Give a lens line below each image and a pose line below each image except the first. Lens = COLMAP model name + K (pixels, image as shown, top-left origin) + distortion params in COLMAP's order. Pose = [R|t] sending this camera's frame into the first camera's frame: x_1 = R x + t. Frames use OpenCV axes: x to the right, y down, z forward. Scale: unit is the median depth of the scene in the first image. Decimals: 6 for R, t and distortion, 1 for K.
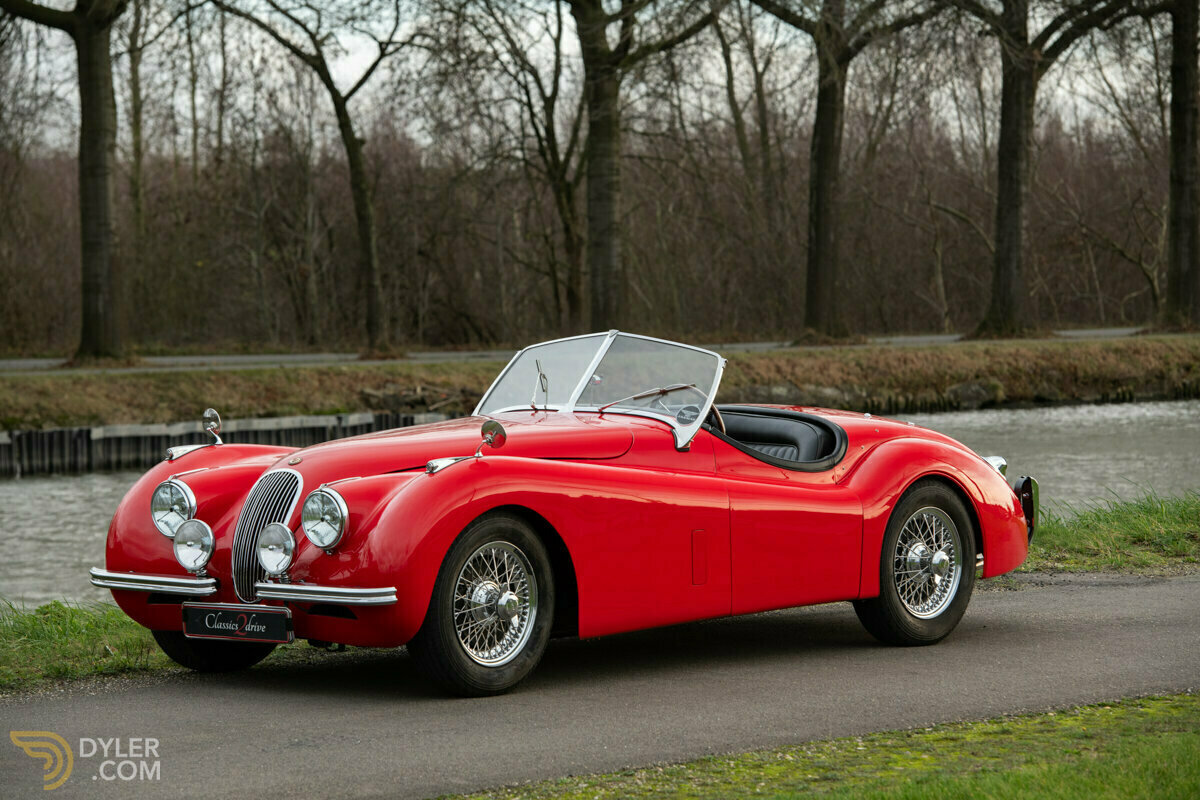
lens RADIAL K [[4718.8, 0, 599.9], [0, 4718.8, 399.6], [0, 0, 1]] dist [0.097257, 0.000000]
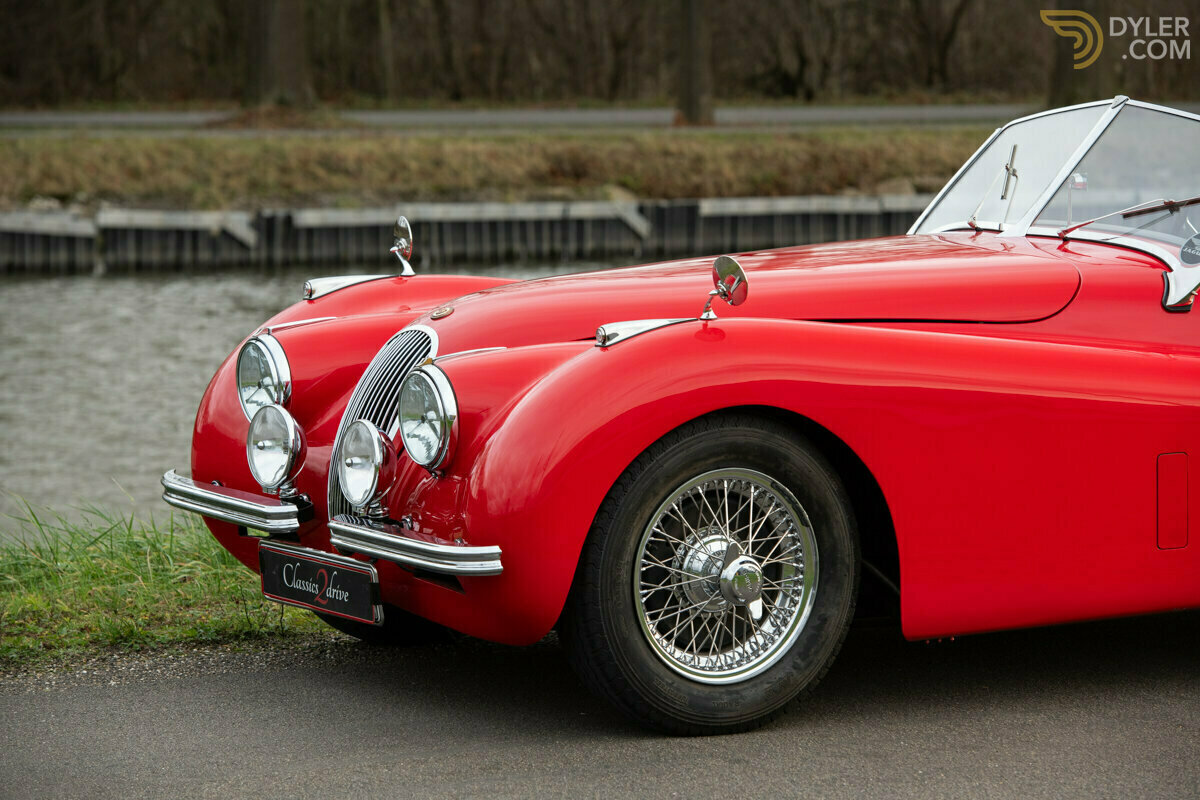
lens RADIAL K [[4746.9, 0, 600.2], [0, 4746.9, 400.1], [0, 0, 1]] dist [0.070256, 0.000000]
pose [[0.928368, 0.043155, -0.369149, 0.175400], [-0.020448, 0.997662, 0.065207, -0.015365], [0.371100, -0.052988, 0.927080, 0.458724]]
